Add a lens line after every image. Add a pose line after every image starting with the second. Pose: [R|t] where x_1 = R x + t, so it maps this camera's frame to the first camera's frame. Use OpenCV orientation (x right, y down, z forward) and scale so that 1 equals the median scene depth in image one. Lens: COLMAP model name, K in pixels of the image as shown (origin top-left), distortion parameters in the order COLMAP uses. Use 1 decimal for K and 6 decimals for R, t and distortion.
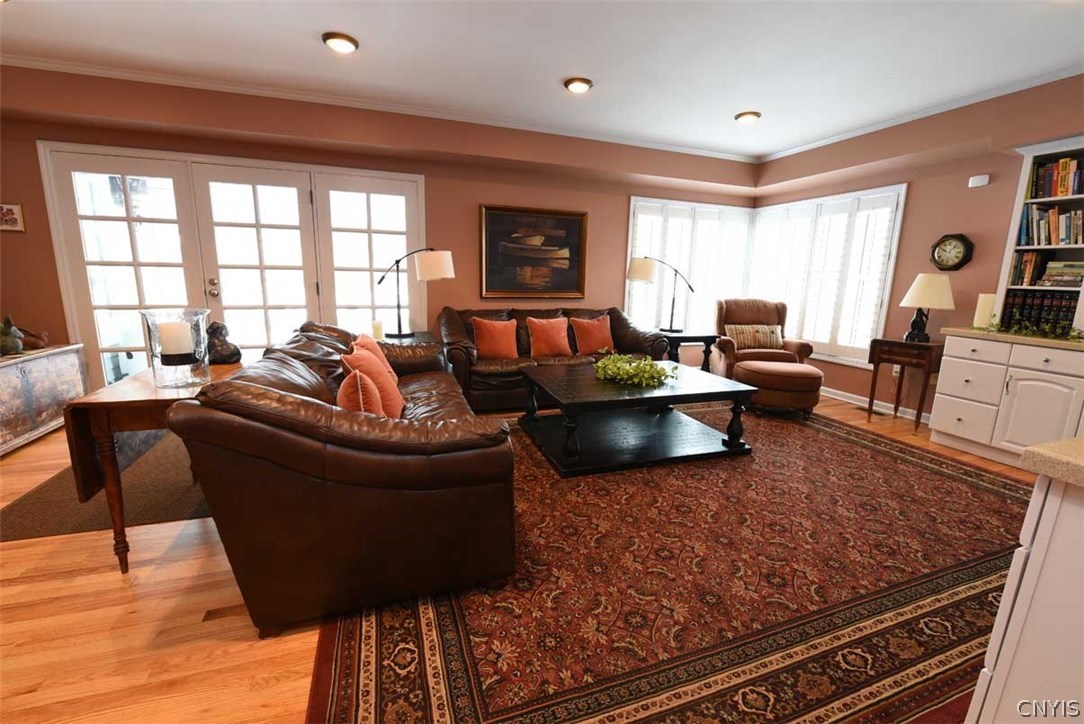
lens RADIAL K [[461.9, 0, 544.1], [0, 461.9, 371.6], [0, 0, 1]] dist [-0.009717, -0.004660]
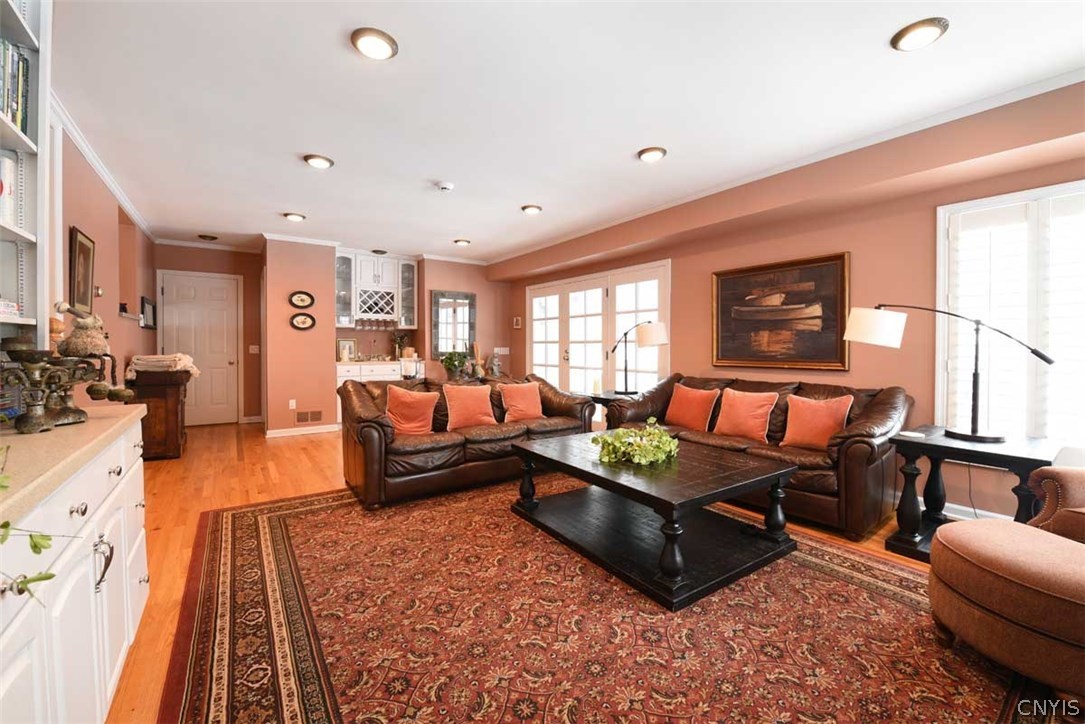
lens RADIAL K [[417.0, 0, 493.2], [0, 417.0, 352.4], [0, 0, 1]] dist [-0.017310, -0.000192]
pose [[0.218913, -0.010577, -0.975687, 0.764782], [-0.196855, 0.978901, -0.054780, -0.065406], [0.955680, 0.204061, 0.212212, 0.483764]]
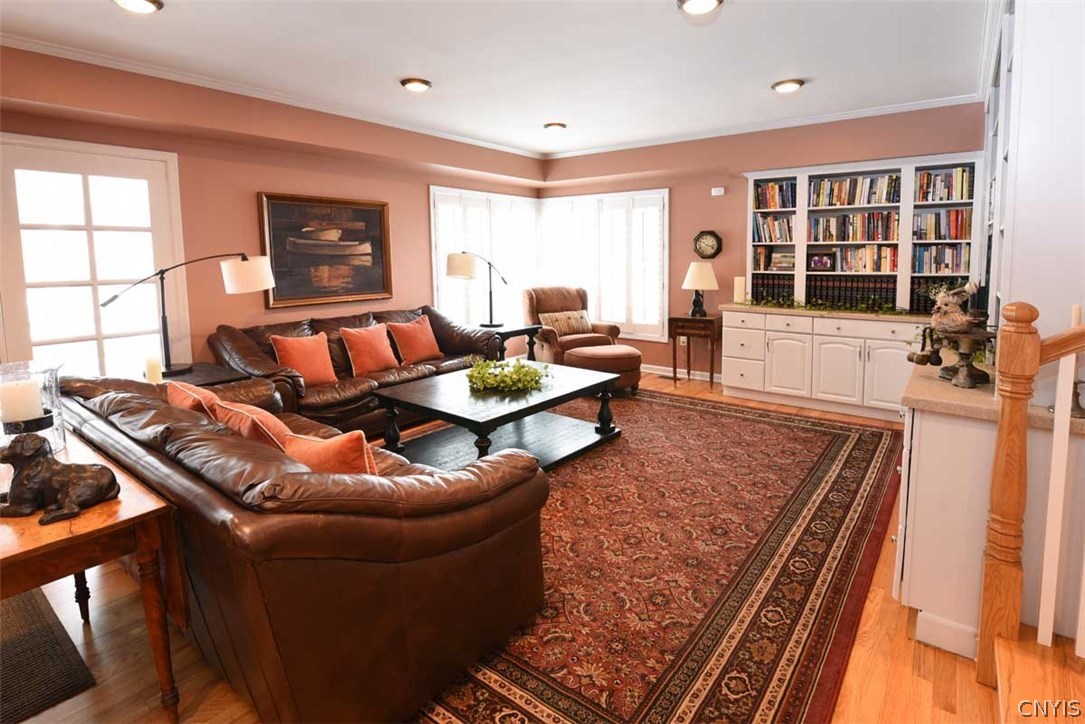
lens RADIAL K [[557.3, 0, 547.4], [0, 557.3, 302.0], [0, 0, 1]] dist [0.000183, 0.000265]
pose [[0.836756, -0.080947, 0.541560, -0.316327], [0.136226, 0.988692, -0.062701, -0.061723], [-0.530360, 0.126240, 0.838321, -0.045002]]
